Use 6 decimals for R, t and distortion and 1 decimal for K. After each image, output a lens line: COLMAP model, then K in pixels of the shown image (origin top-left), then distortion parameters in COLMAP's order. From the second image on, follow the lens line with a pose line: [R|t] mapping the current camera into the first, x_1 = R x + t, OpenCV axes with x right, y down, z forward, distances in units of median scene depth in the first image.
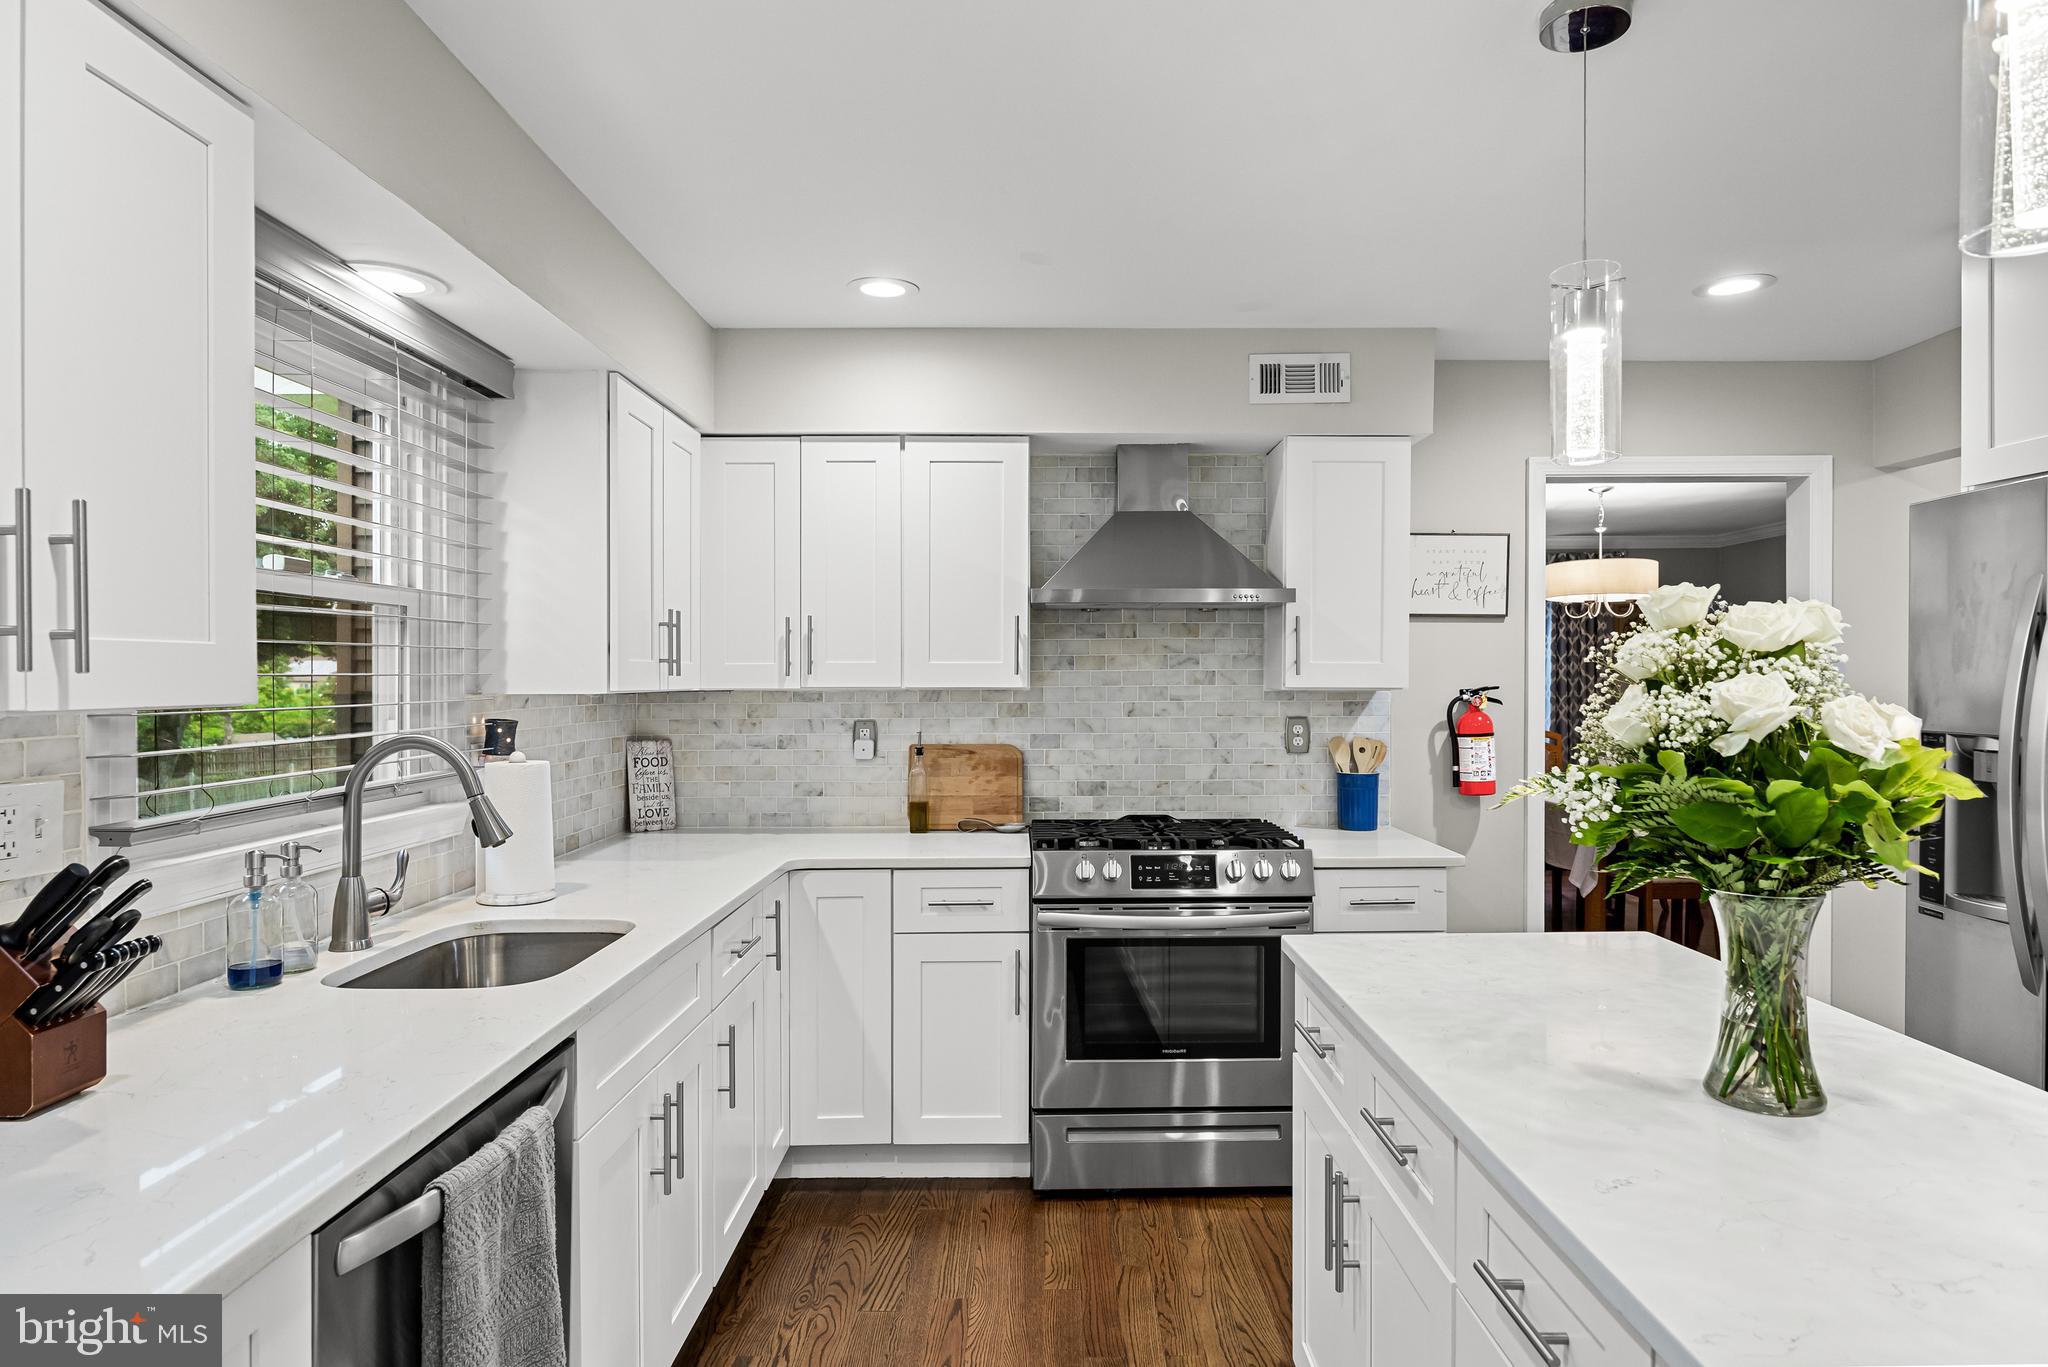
lens RADIAL K [[1167.5, 0, 1035.9], [0, 1167.5, 675.0], [0, 0, 1]] dist [-0.008651, -0.000923]
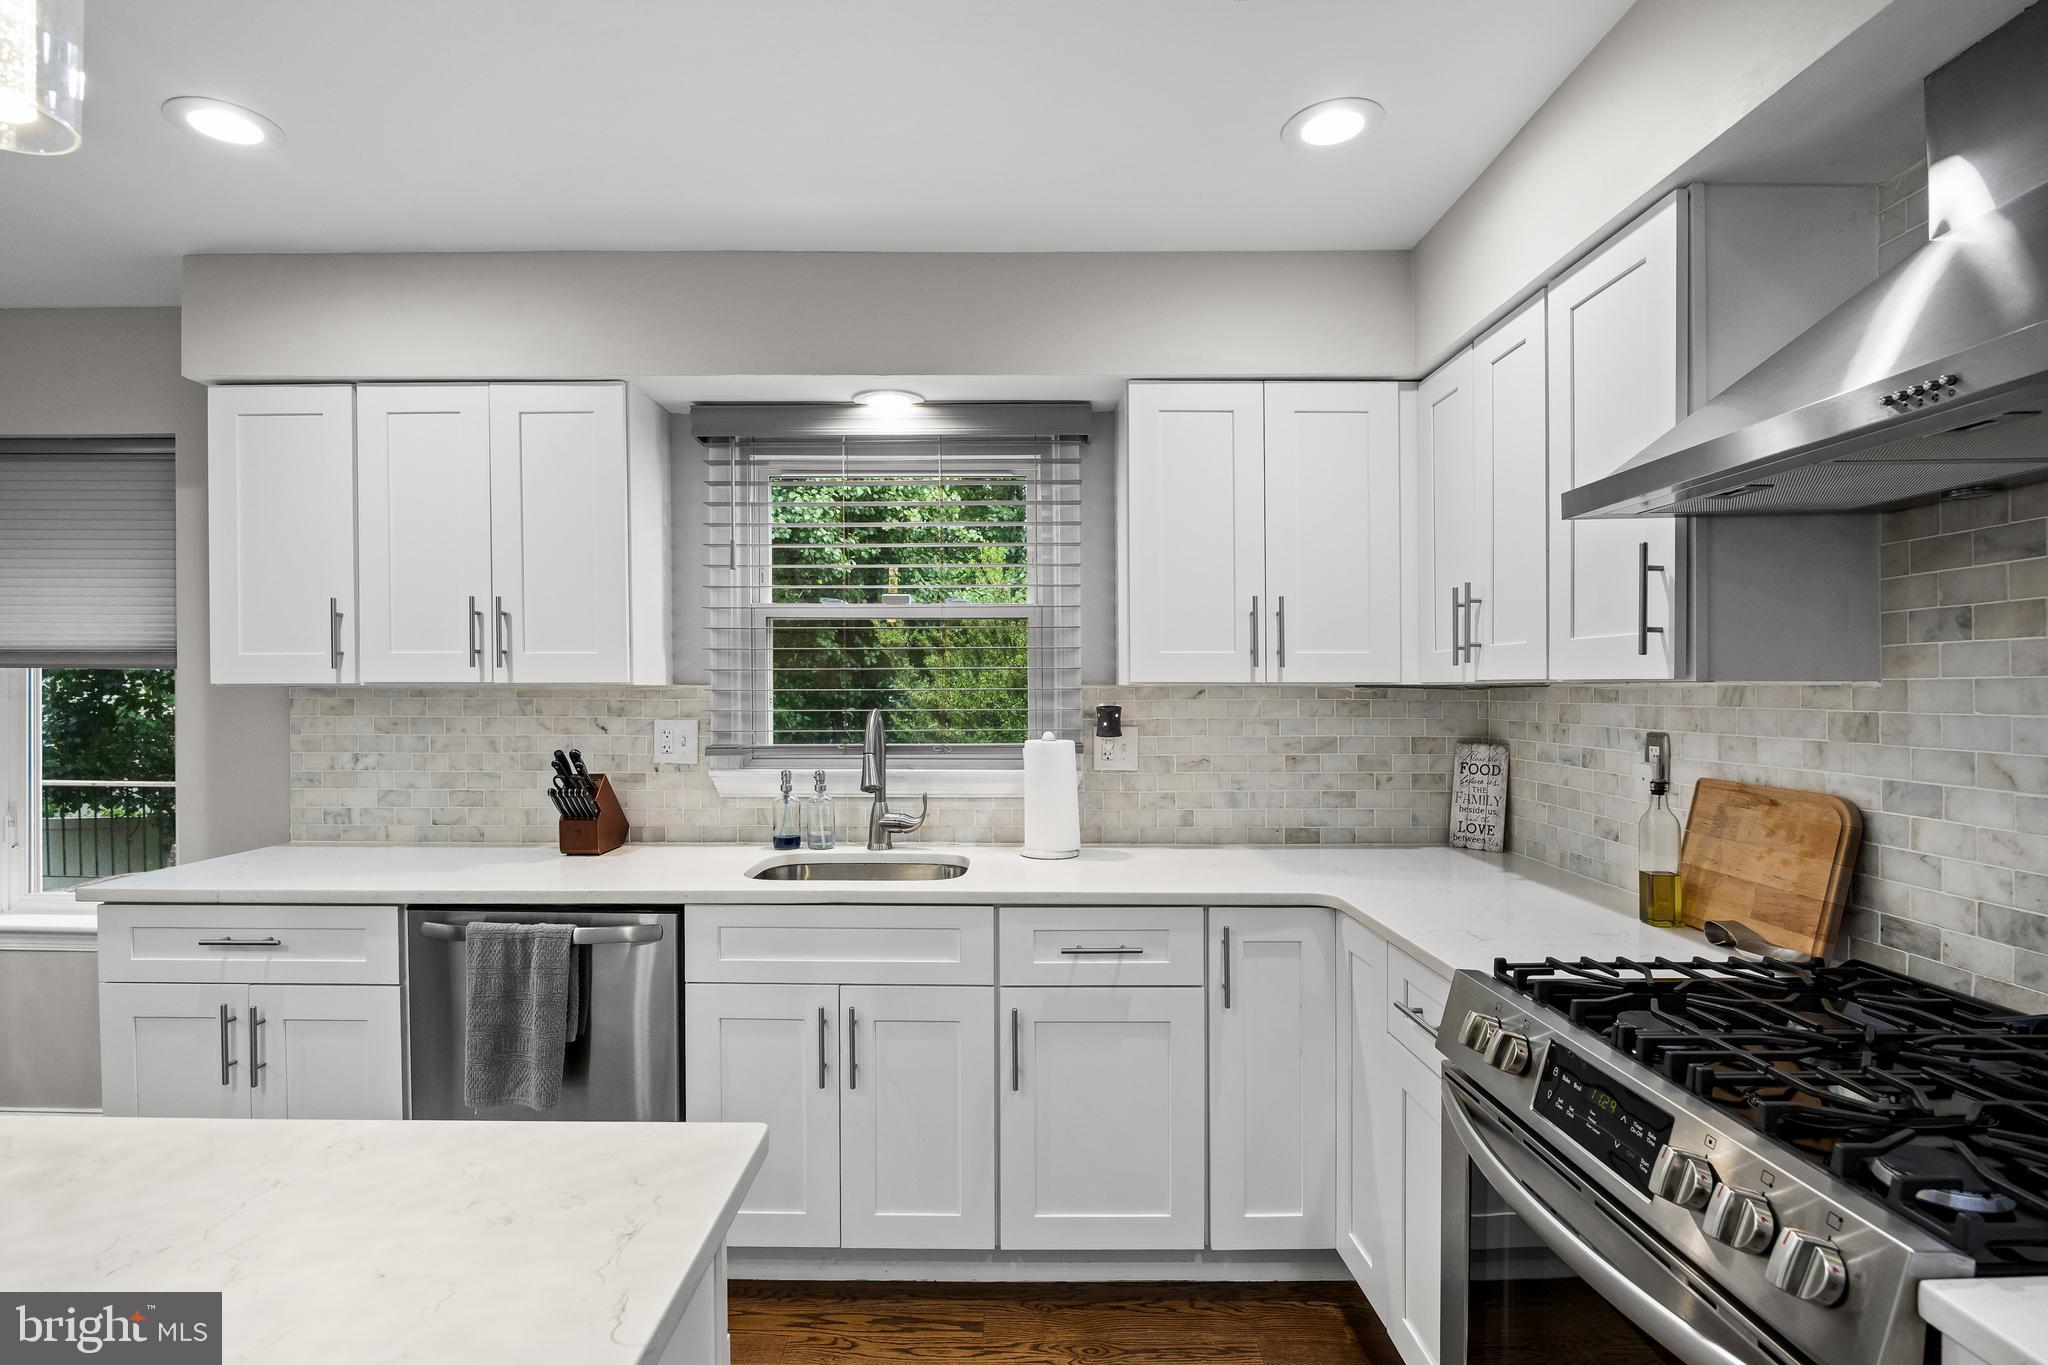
lens RADIAL K [[997.0, 0, 1026.2], [0, 997.0, 691.7], [0, 0, 1]] dist [-0.011174, 0.000304]
pose [[-0.001841, 0.007319, -0.999972, 0.473763], [0.002484, 0.999970, 0.007314, 0.013700], [0.999995, -0.002470, -0.001859, 0.790245]]
